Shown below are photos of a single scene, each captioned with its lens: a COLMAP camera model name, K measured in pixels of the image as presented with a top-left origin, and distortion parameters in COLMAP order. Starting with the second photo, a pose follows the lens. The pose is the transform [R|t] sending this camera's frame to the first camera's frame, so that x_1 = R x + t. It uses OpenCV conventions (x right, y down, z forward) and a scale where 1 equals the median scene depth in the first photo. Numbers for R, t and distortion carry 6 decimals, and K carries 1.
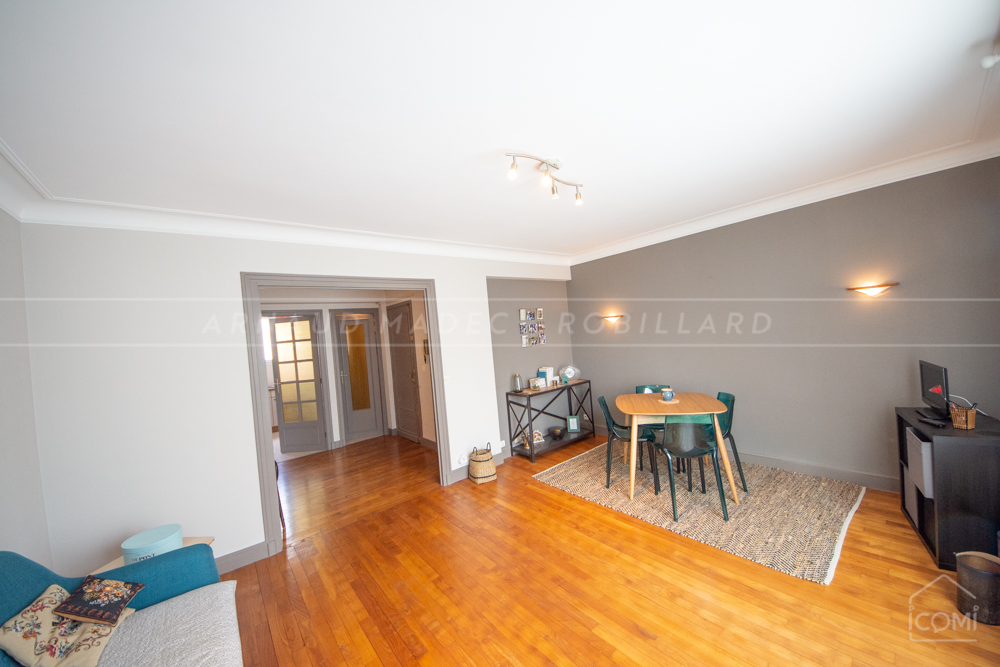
lens RADIAL K [[356.7, 0, 503.1], [0, 356.7, 335.7], [0, 0, 1]] dist [0.015320, -0.000262]
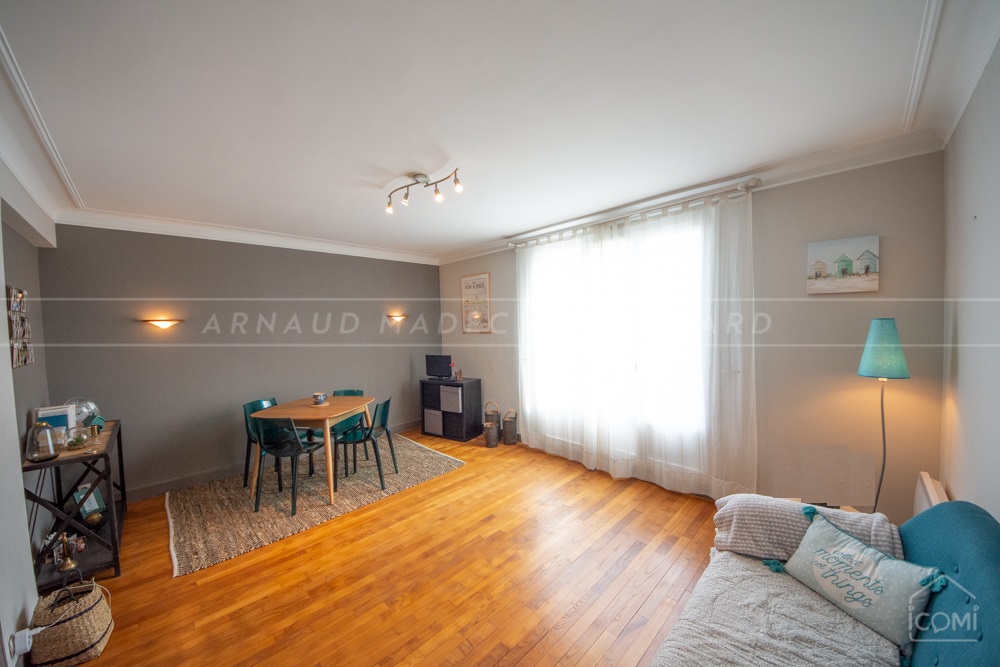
lens RADIAL K [[356.7, 0, 503.1], [0, 356.7, 335.7], [0, 0, 1]] dist [0.015320, -0.000262]
pose [[-0.089061, 0.056542, 0.994420, -0.801276], [0.047053, 0.997512, -0.052504, 0.079282], [-0.994914, 0.042115, -0.091500, 0.697839]]
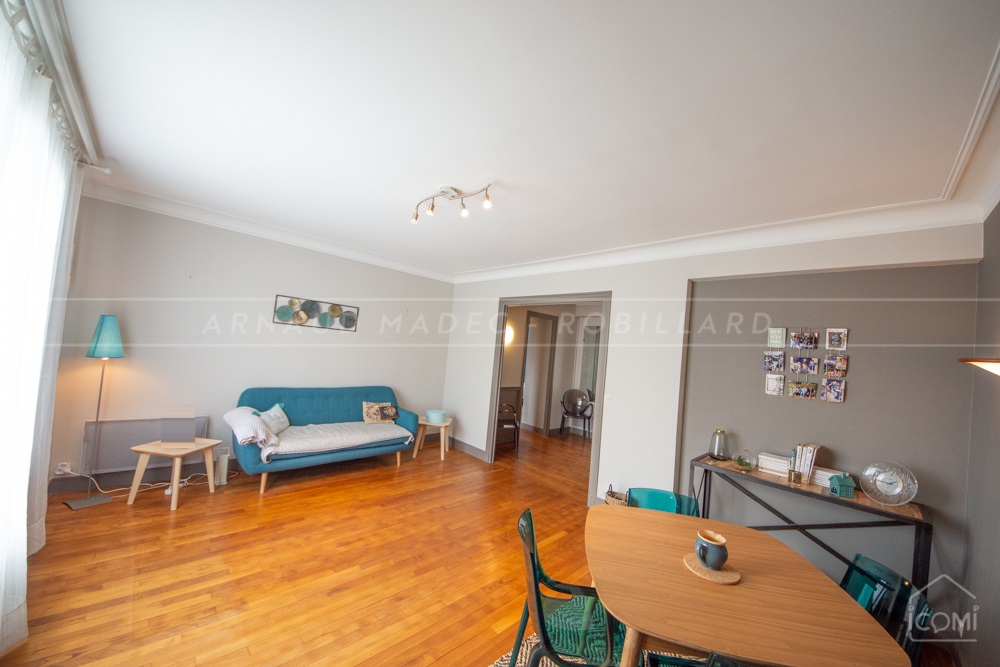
lens RADIAL K [[356.7, 0, 503.1], [0, 356.7, 335.7], [0, 0, 1]] dist [0.015320, -0.000262]
pose [[0.079217, 0.057099, -0.995221, 1.036460], [-0.106124, 0.993168, 0.048534, -0.075978], [0.991192, 0.101772, 0.084735, 0.900538]]
